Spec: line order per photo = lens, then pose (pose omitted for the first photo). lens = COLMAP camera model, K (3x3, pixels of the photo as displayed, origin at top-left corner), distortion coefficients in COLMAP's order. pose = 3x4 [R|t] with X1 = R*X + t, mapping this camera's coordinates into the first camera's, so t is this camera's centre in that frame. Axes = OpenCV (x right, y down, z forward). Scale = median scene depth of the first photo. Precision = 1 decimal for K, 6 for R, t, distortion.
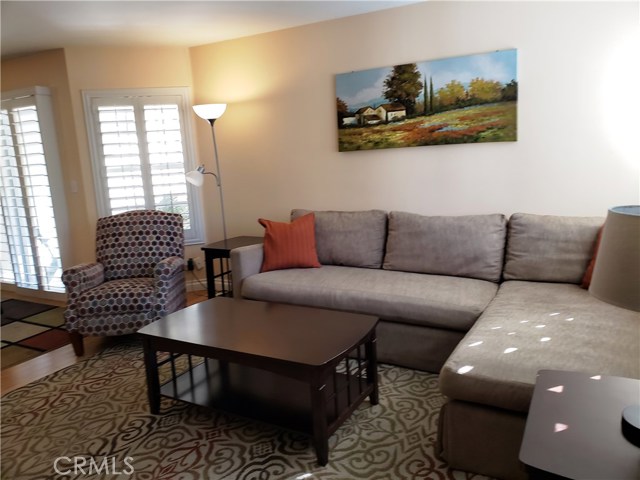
lens RADIAL K [[485.8, 0, 320.0], [0, 485.8, 240.0], [0, 0, 1]] dist [0.040920, -0.049581]
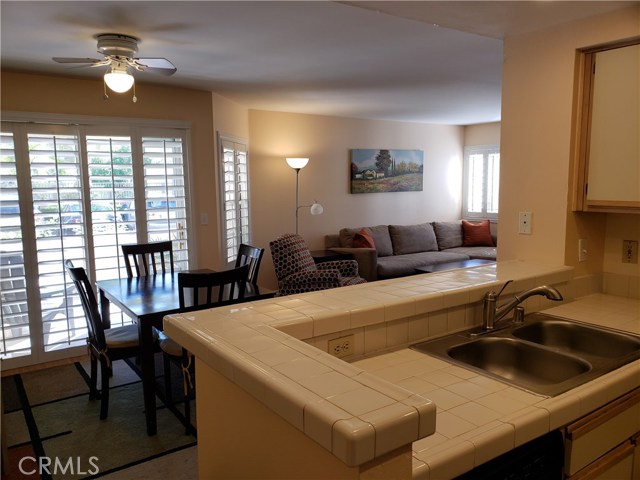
lens RADIAL K [[496.0, 0, 320.0], [0, 496.0, 240.0], [0, 0, 1]] dist [0.101991, -0.146246]
pose [[0.444034, -0.052021, 0.894498, -1.686466], [0.157694, 0.987268, -0.020864, -0.005256], [-0.882024, 0.150321, 0.446584, 0.384501]]
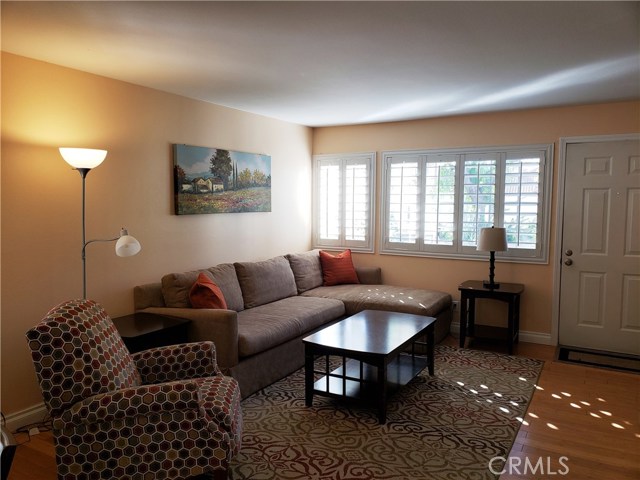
lens RADIAL K [[496.0, 0, 320.0], [0, 496.0, 240.0], [0, 0, 1]] dist [0.101991, -0.146246]
pose [[0.015613, -0.028078, 0.999484, -1.118430], [0.179833, 0.983384, 0.024817, -0.108969], [-0.983573, 0.179352, 0.020403, 0.743486]]
